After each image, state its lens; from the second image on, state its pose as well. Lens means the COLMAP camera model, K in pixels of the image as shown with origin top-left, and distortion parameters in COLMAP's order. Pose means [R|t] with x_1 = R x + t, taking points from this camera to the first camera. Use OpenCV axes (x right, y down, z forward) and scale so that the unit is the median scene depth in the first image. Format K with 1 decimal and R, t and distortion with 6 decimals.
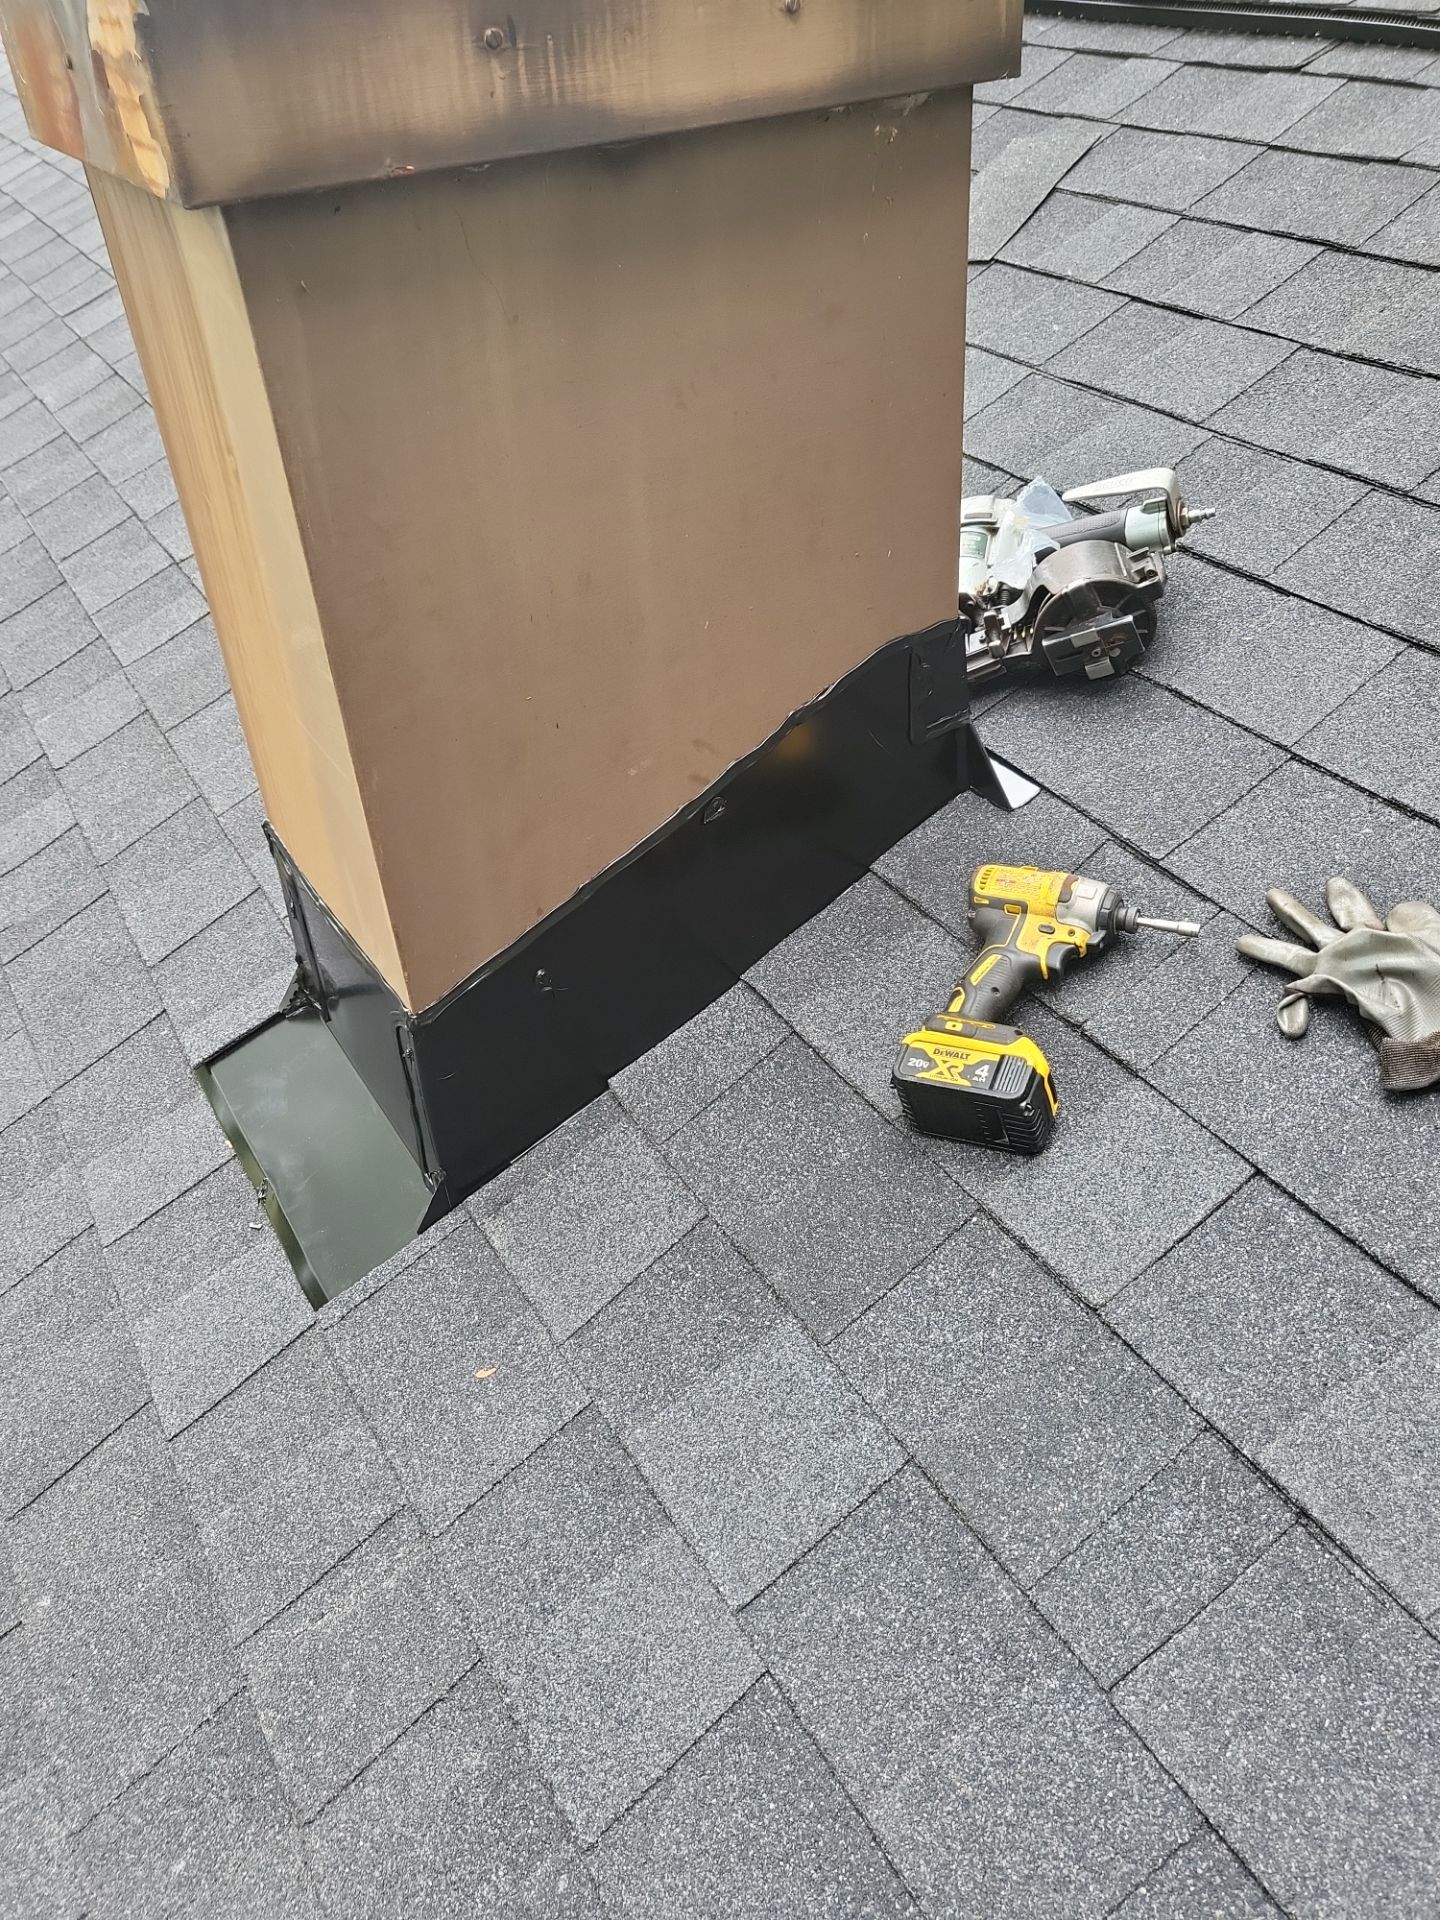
lens RADIAL K [[1553.4, 0, 775.3], [0, 1553.4, 928.3], [0, 0, 1]] dist [-0.024453, 0.074521]
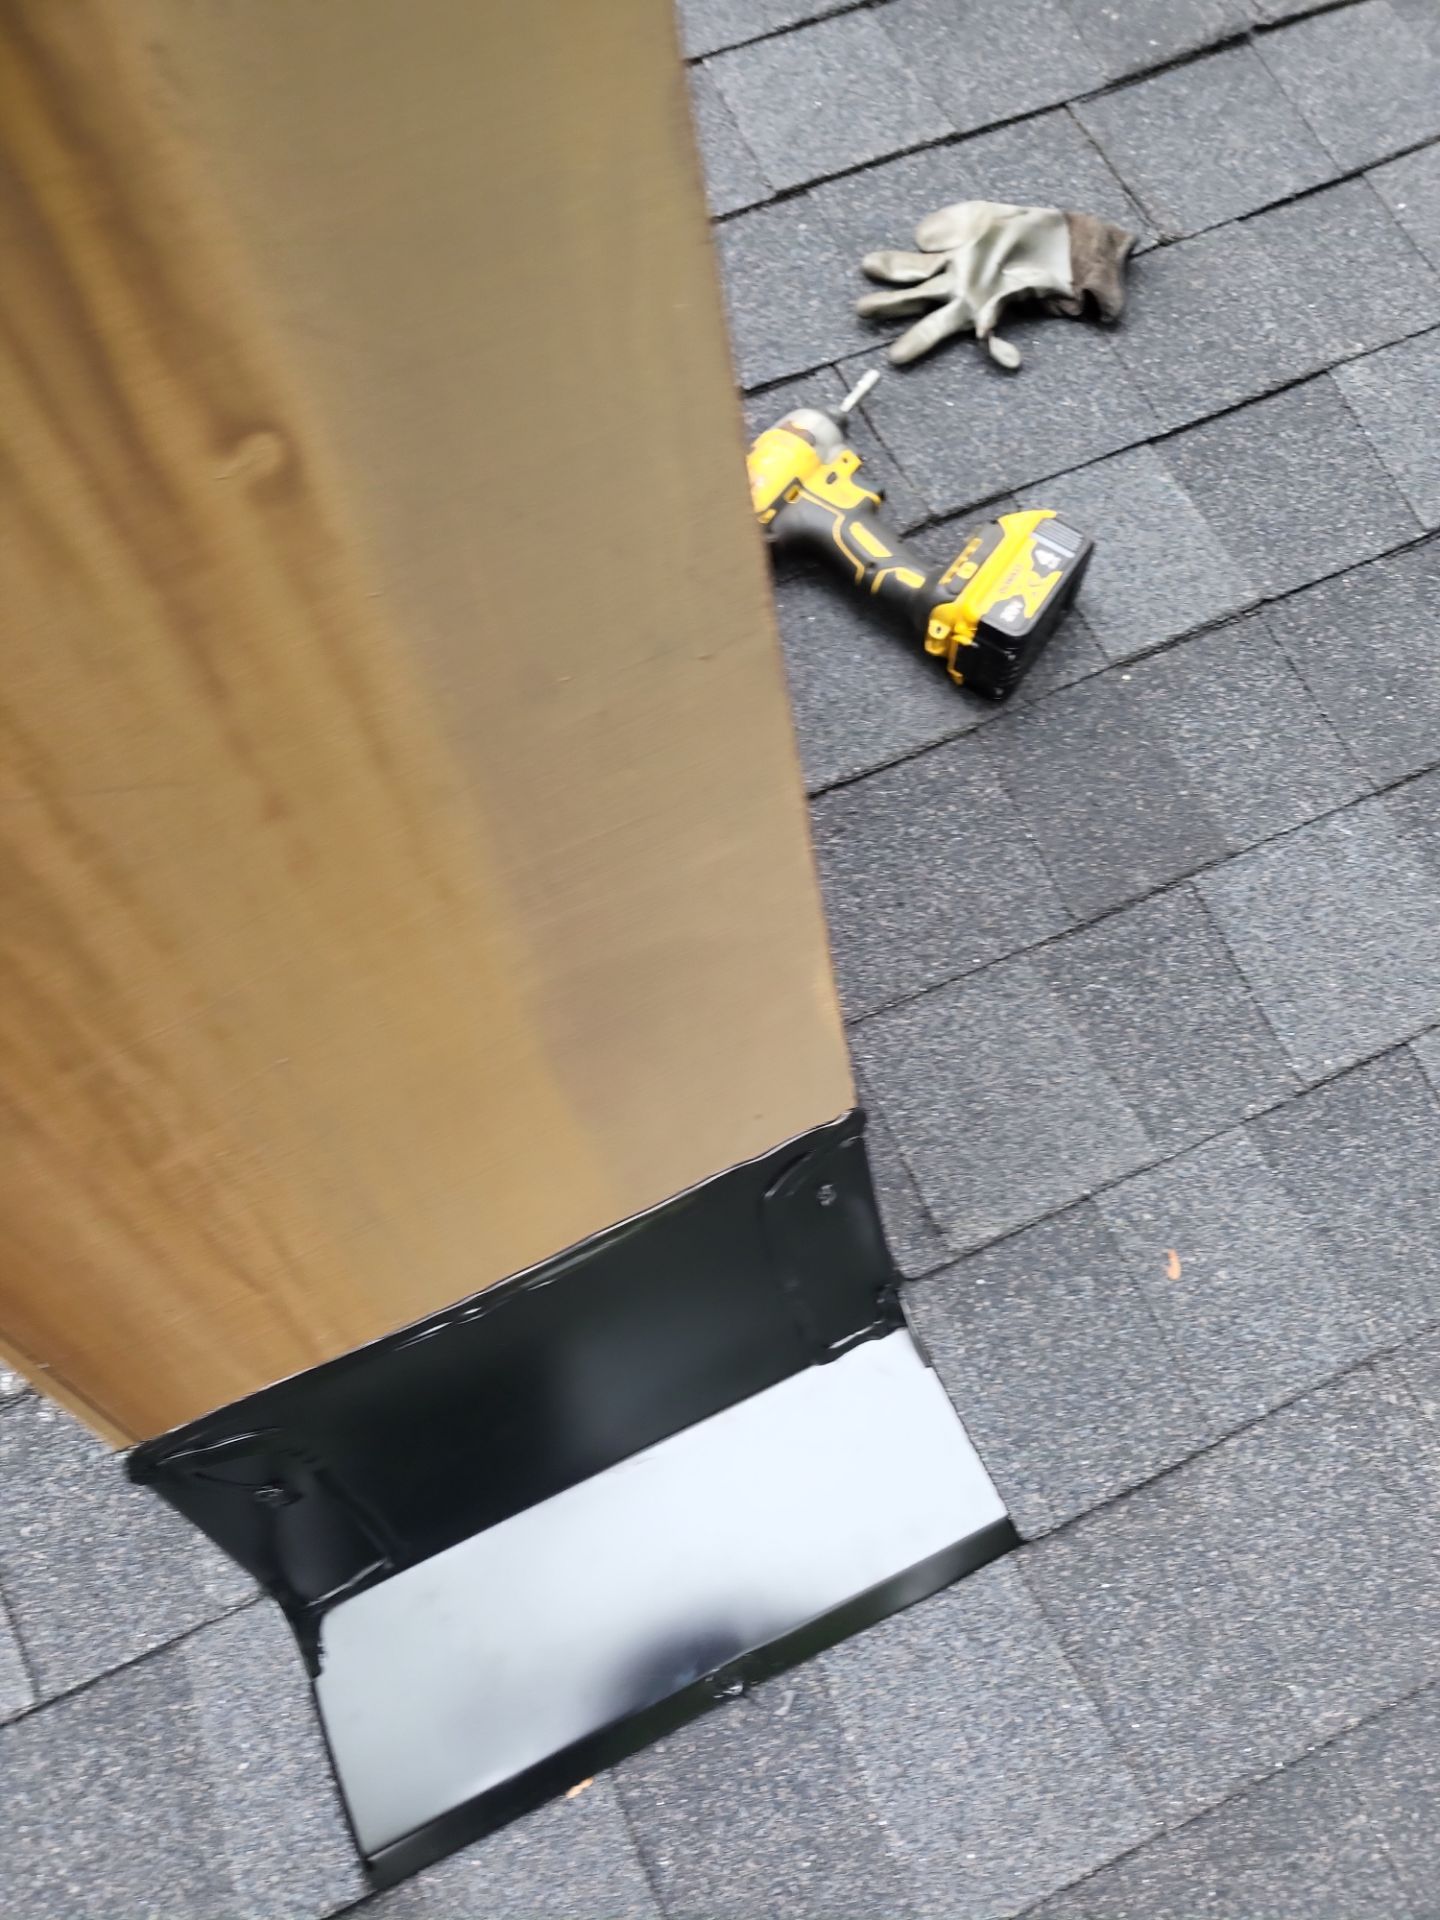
lens RADIAL K [[1553.4, 0, 775.3], [0, 1553.4, 928.3], [0, 0, 1]] dist [-0.024453, 0.074521]
pose [[0.128691, -0.730274, 0.670924, -0.577495], [0.665259, 0.565306, 0.487709, -0.293509], [-0.735438, 0.383574, 0.558571, 0.633661]]
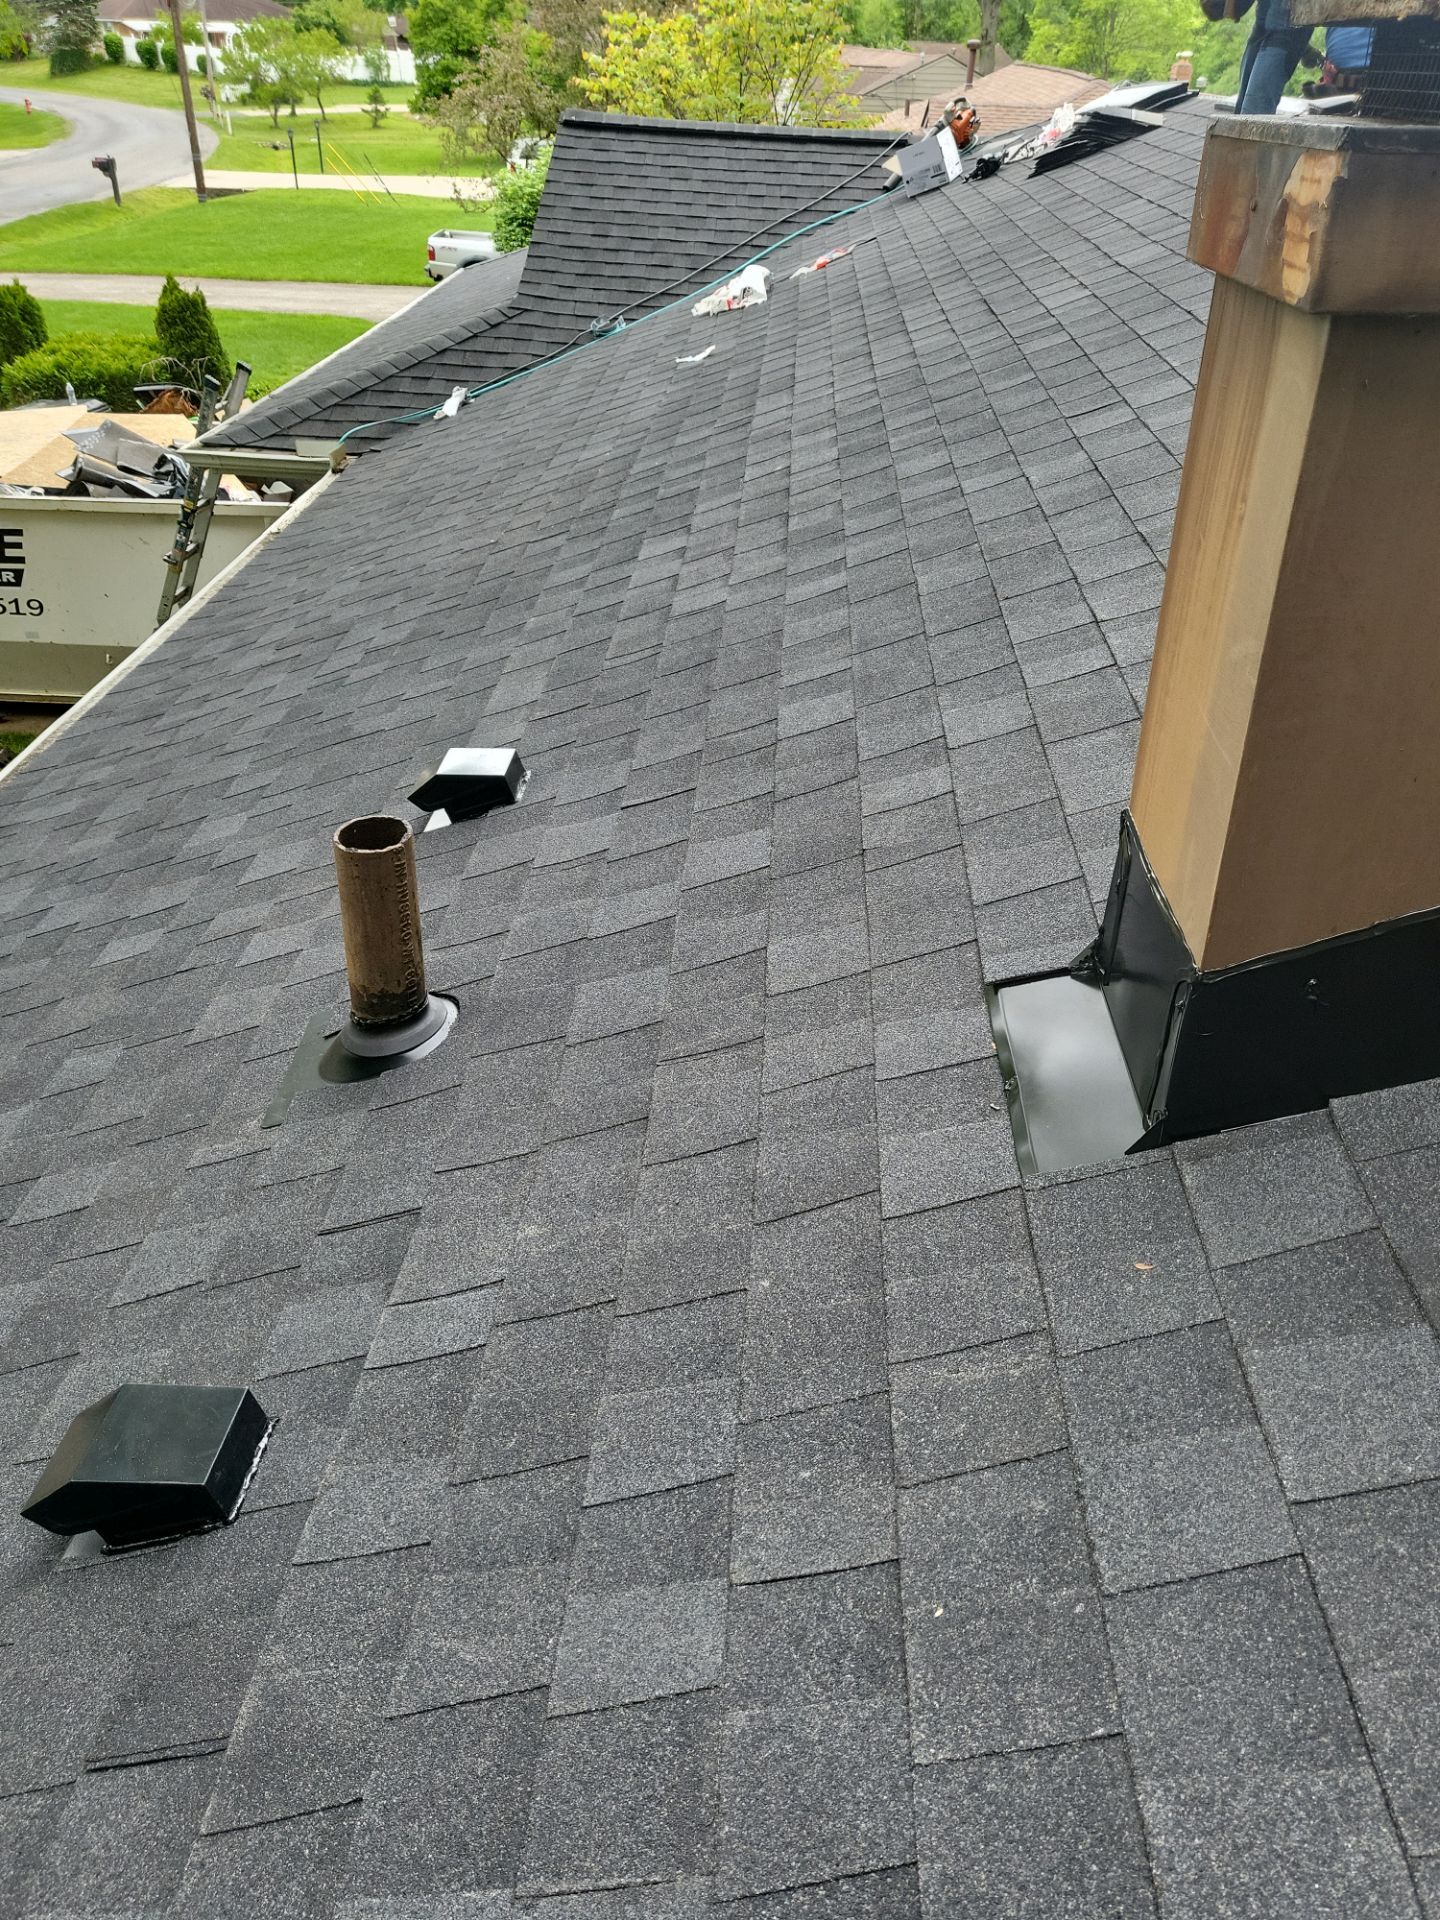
lens RADIAL K [[1595.4, 0, 720.0], [0, 1595.4, 960.0], [0, 0, 1]] dist [-0.043509, 0.143351]
pose [[0.821432, 0.345510, -0.453731, 0.020088], [-0.382072, 0.924055, 0.011954, 0.171479], [0.423403, 0.163538, 0.891058, -0.264740]]
